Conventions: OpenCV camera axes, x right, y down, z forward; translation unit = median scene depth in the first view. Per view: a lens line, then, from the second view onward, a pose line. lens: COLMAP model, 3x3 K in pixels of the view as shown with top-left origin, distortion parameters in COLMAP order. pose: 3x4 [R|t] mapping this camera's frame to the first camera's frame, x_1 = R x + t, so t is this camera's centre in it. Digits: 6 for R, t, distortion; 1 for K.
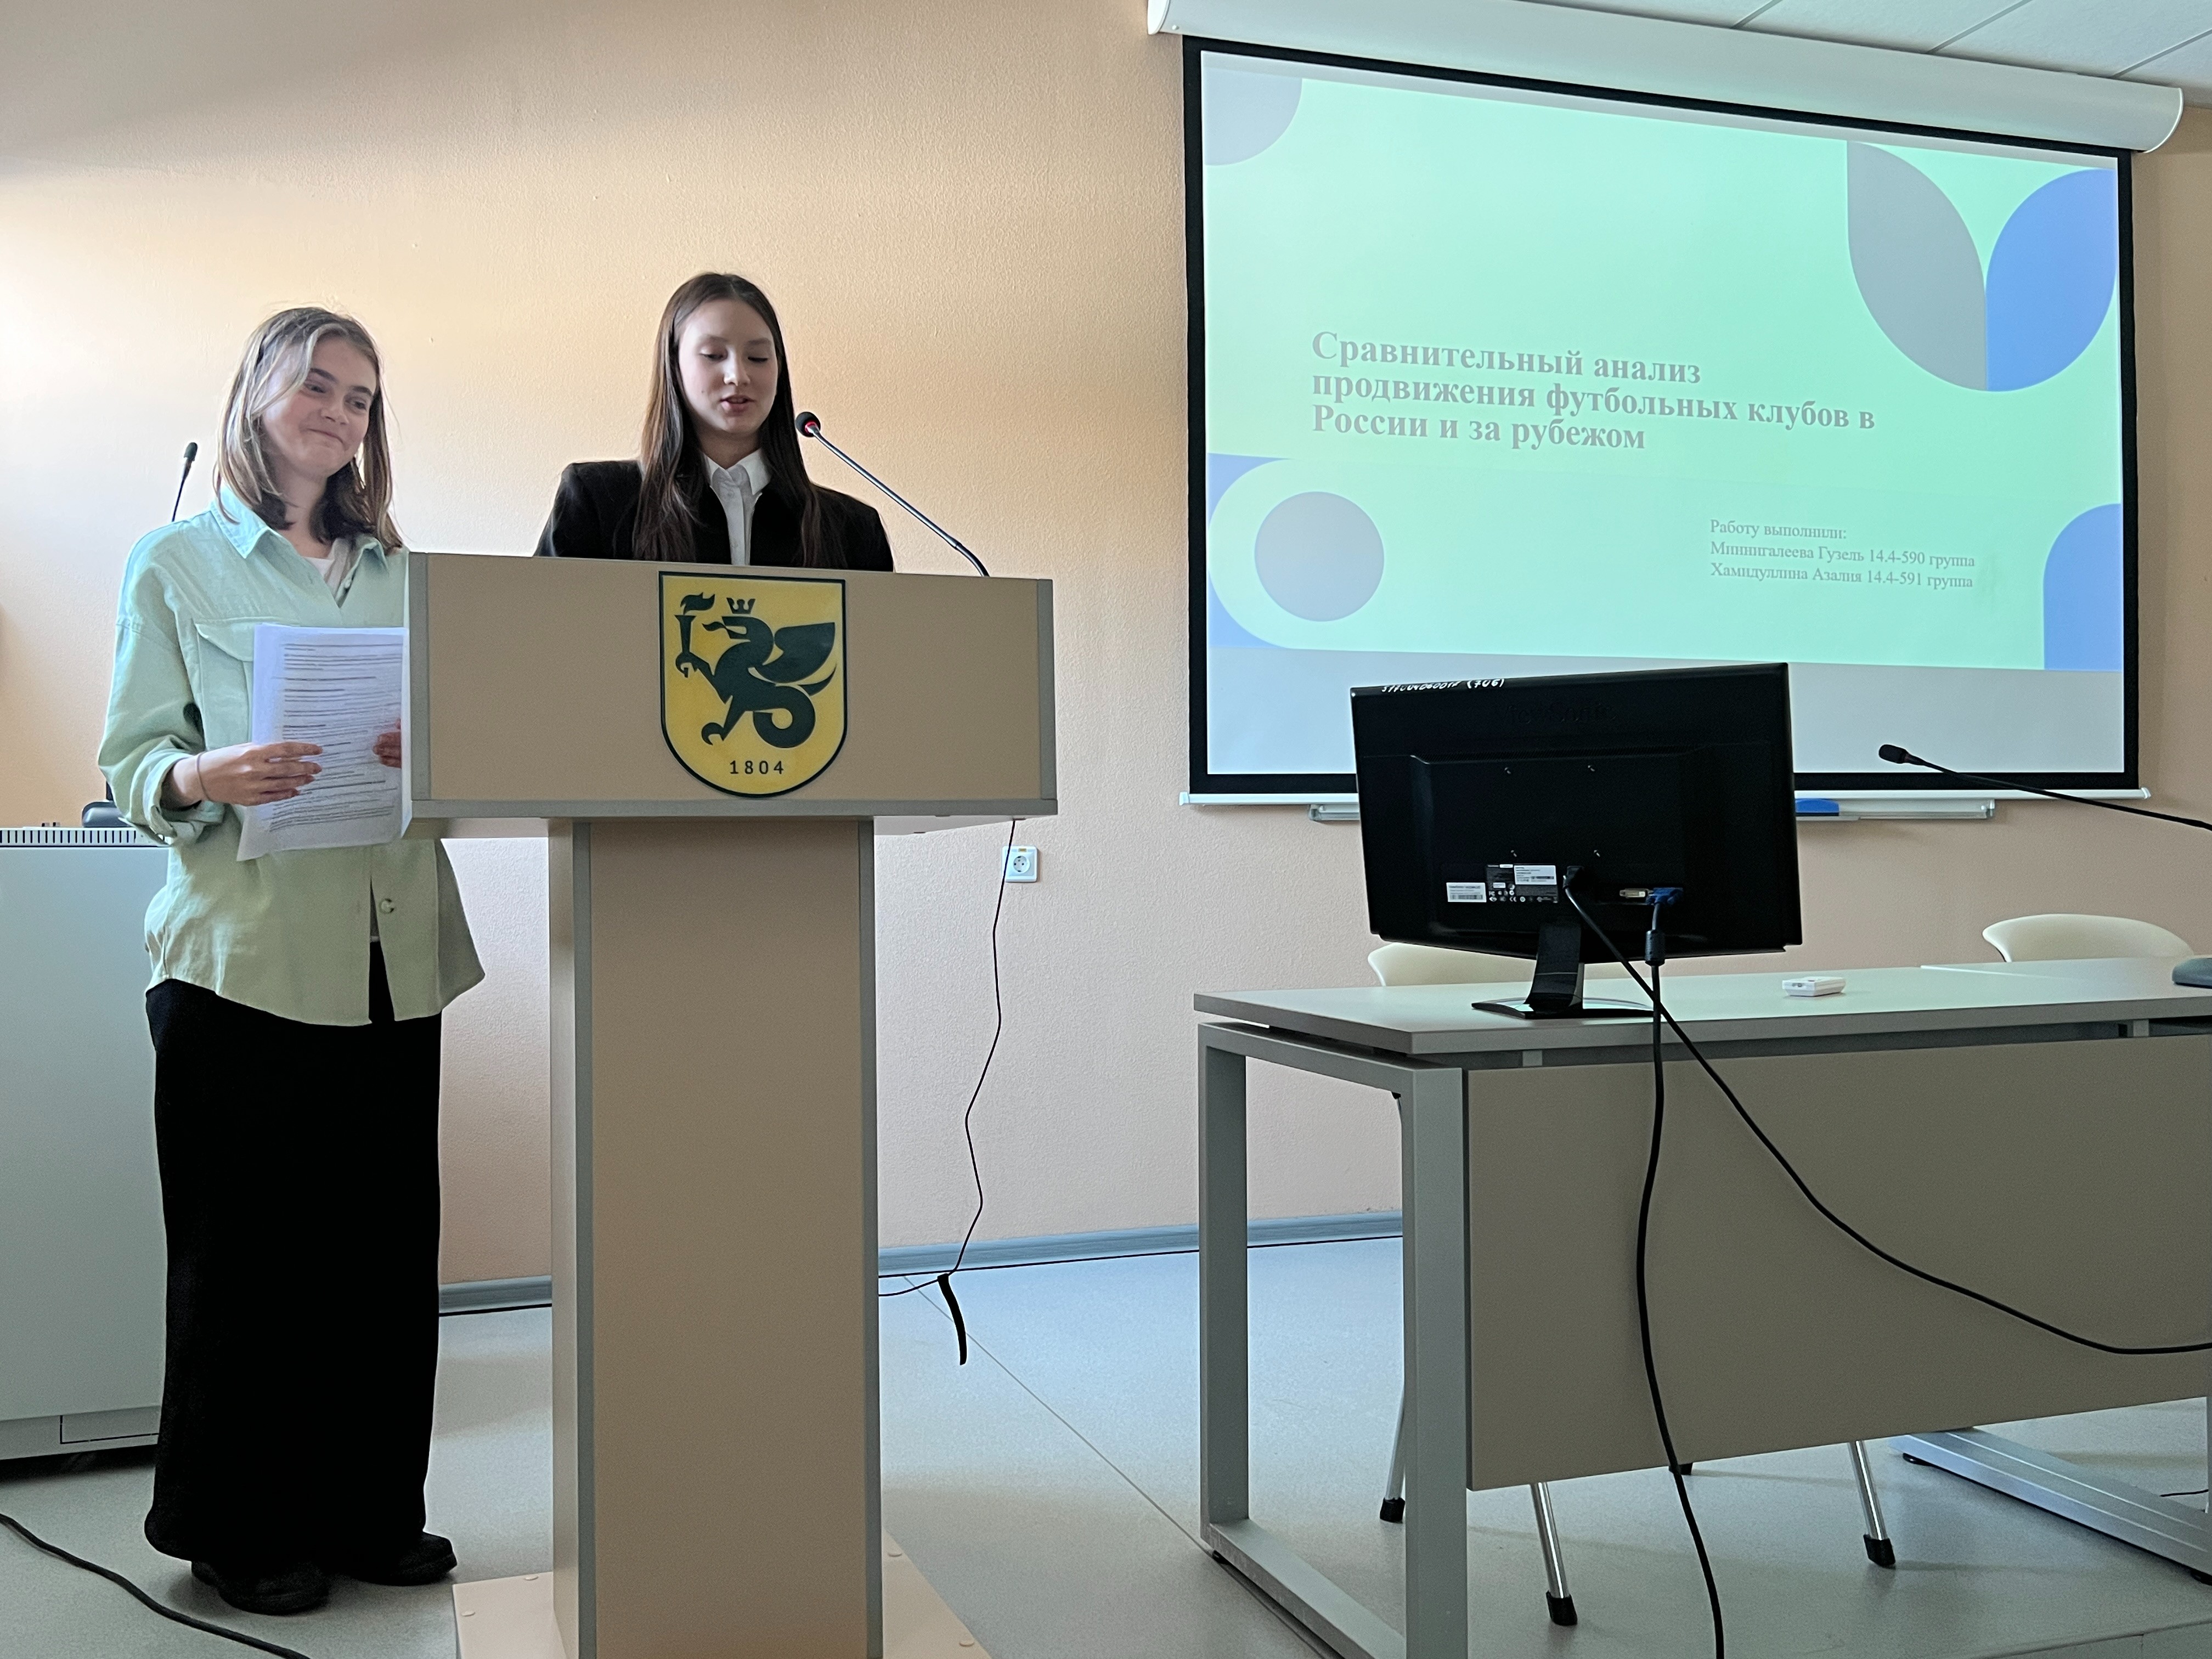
lens RADIAL K [[1980.4, 0, 1110.5], [0, 1980.4, 827.4], [0, 0, 1]] dist [0.062940, -0.017664]
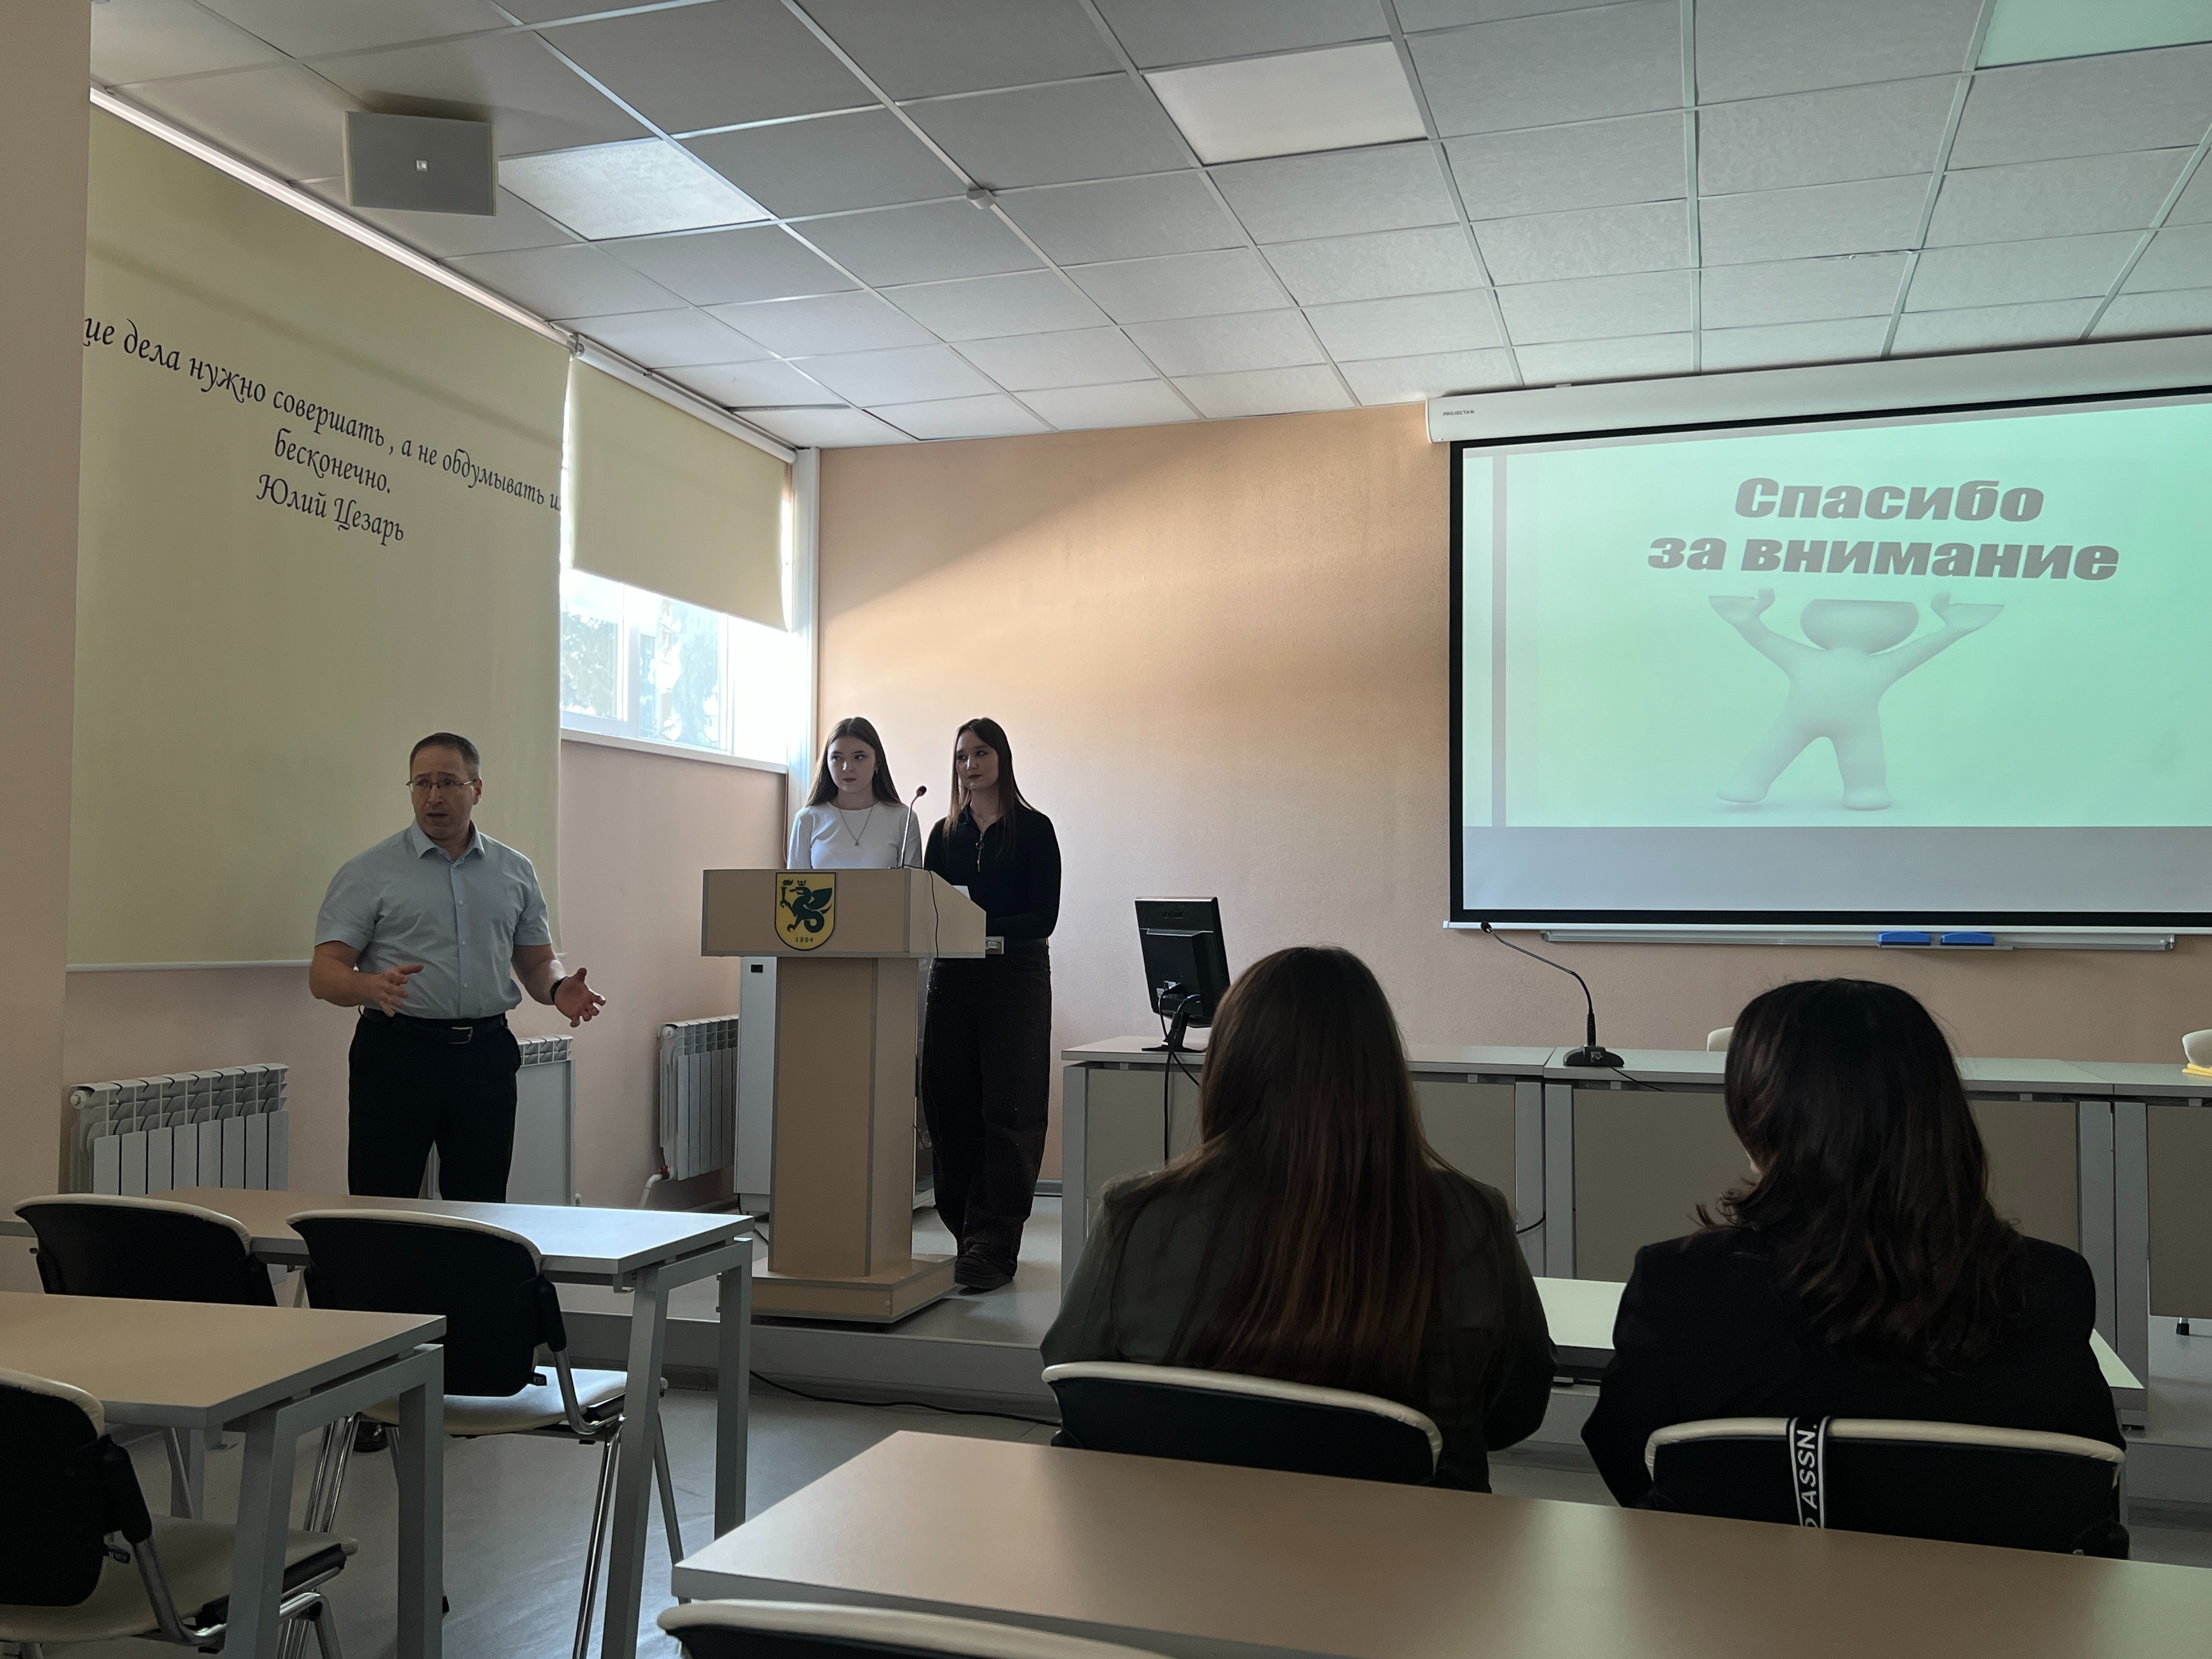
lens RADIAL K [[1947.8, 0, 1100.8], [0, 1947.8, 812.8], [0, 0, 1]] dist [0.091551, -0.001632]
pose [[0.803100, -0.016457, -0.595618, 1.462233], [-0.006305, 0.999328, -0.036113, -0.090778], [0.595812, 0.032758, 0.802456, -0.796609]]
